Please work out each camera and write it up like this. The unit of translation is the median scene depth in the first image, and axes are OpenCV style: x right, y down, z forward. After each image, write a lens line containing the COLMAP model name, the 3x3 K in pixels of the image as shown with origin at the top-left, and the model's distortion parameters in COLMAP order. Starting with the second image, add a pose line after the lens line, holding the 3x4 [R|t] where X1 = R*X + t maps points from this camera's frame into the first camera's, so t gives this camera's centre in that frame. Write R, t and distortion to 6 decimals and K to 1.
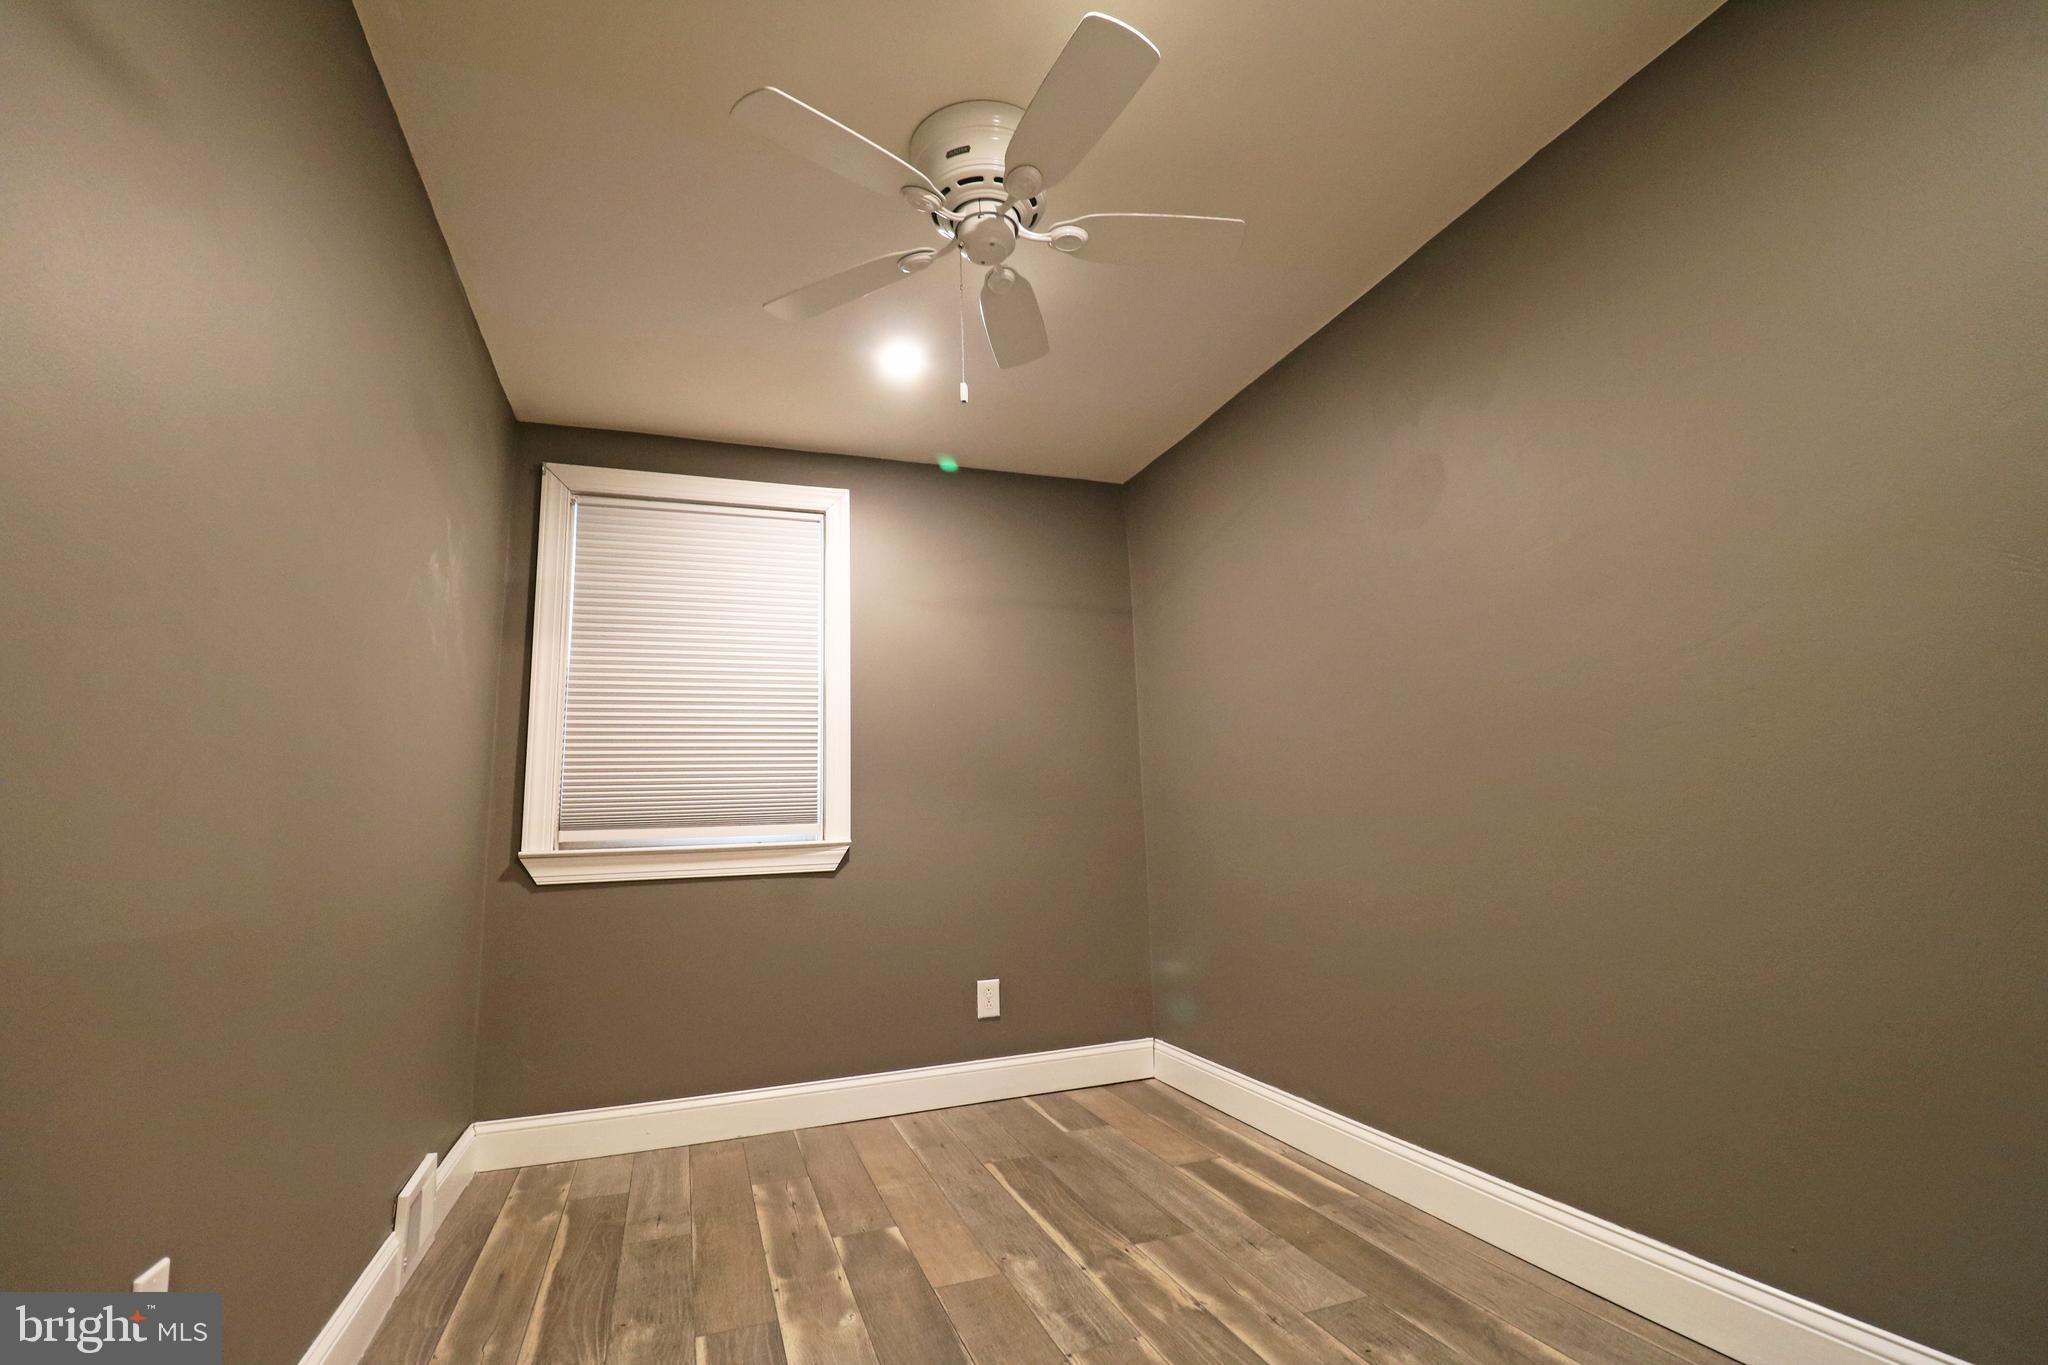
lens RADIAL K [[954.1, 0, 1039.4], [0, 954.1, 674.4], [0, 0, 1]] dist [-0.000603, -0.010376]
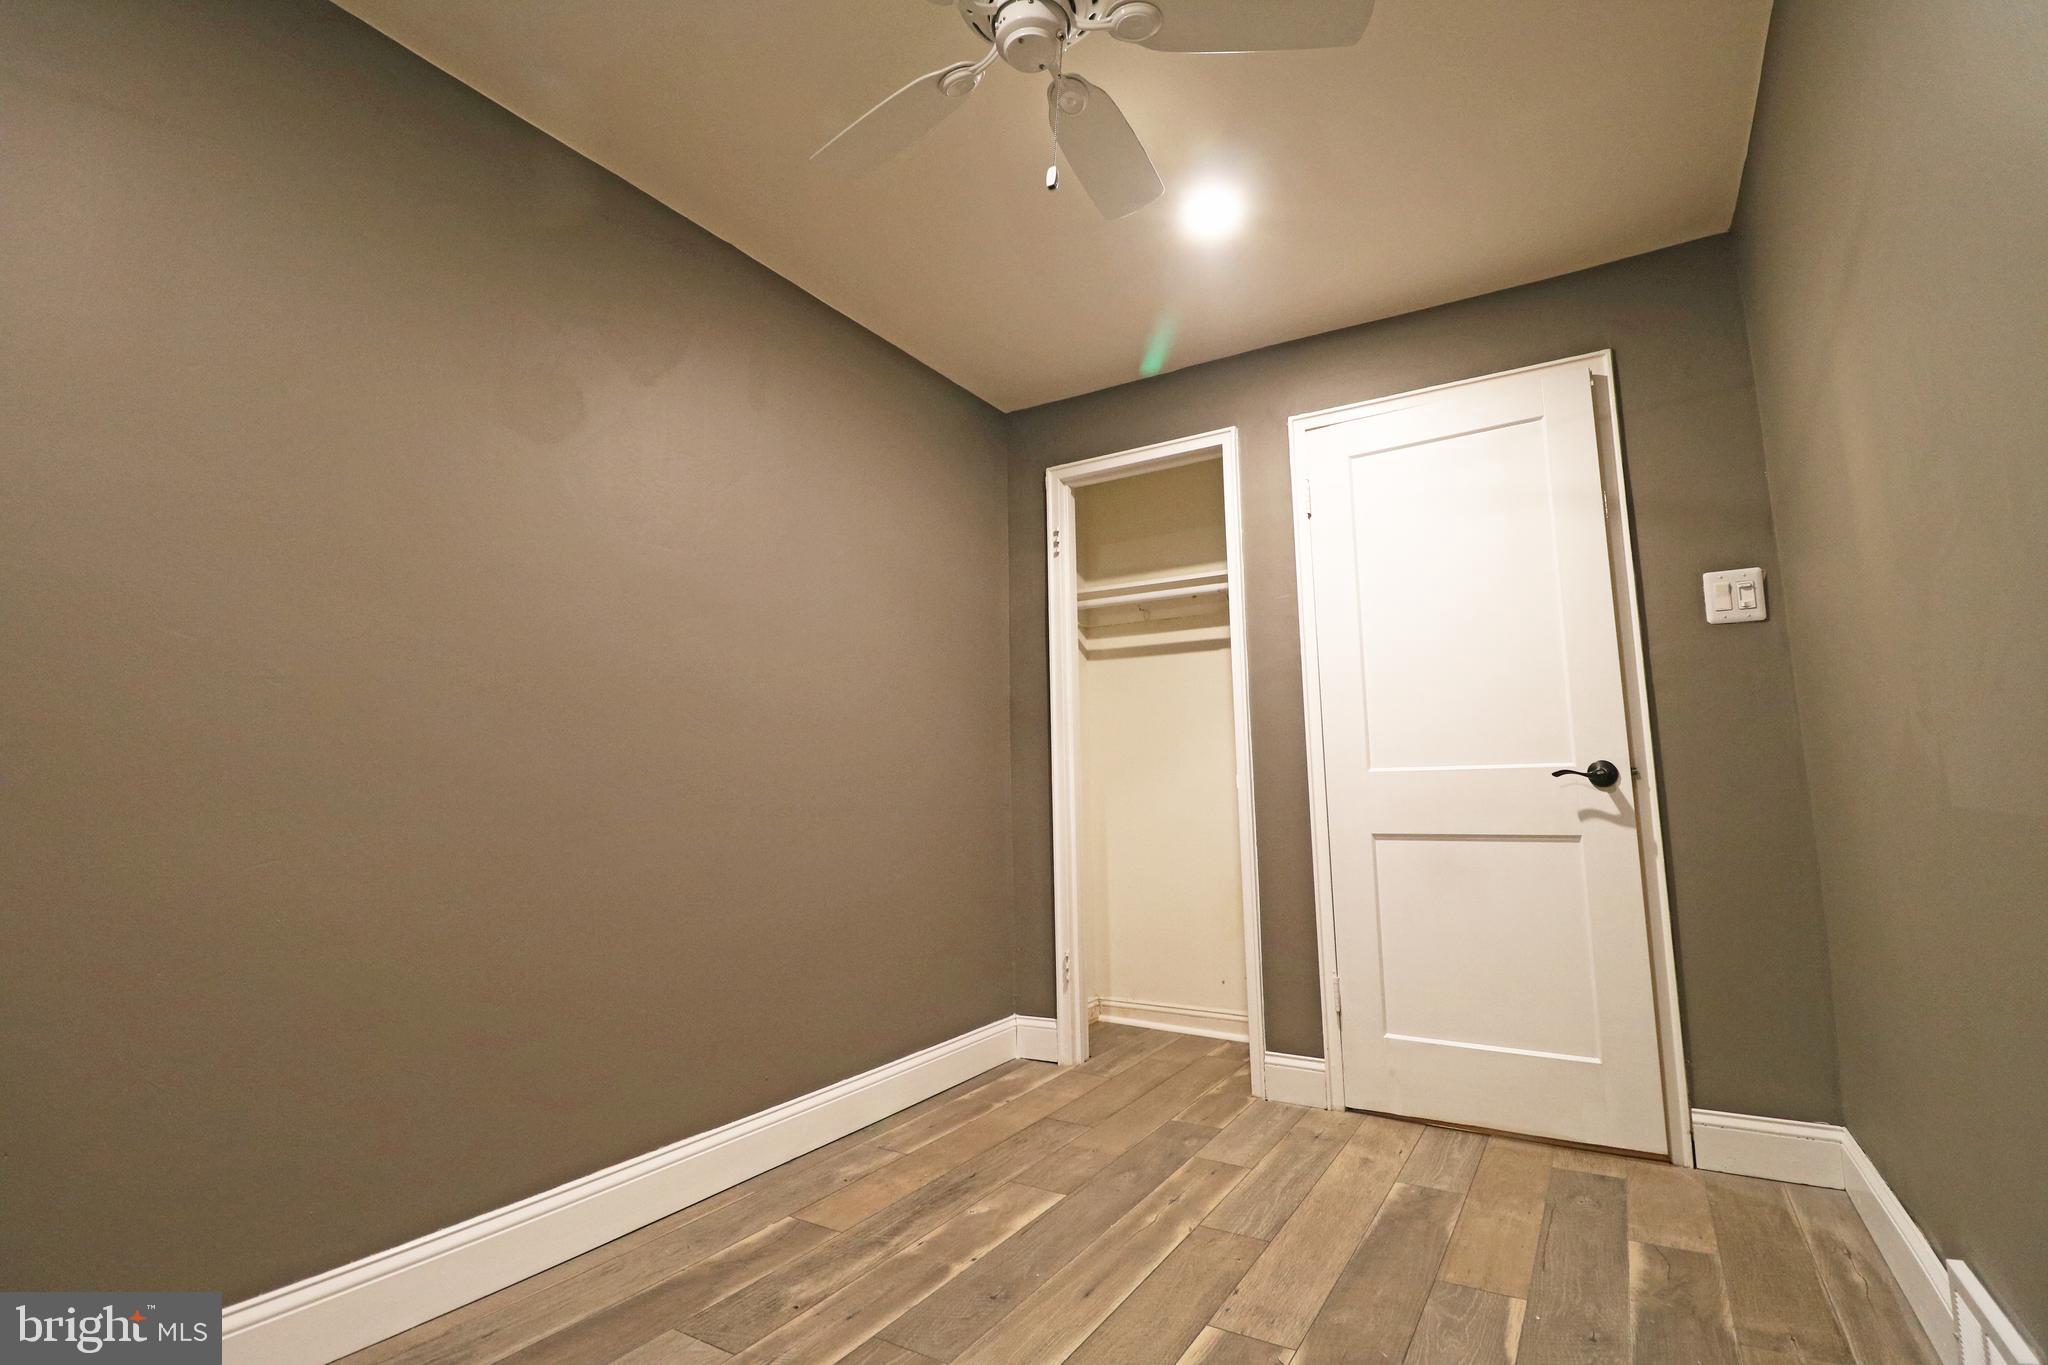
lens RADIAL K [[948.8, 0, 1032.0], [0, 948.8, 679.8], [0, 0, 1]] dist [0.001254, 0.000031]
pose [[-0.614291, 0.150970, 0.774503, -0.631055], [-0.091230, 0.961357, -0.259751, 0.293690], [-0.783788, -0.230220, -0.576779, 1.428696]]
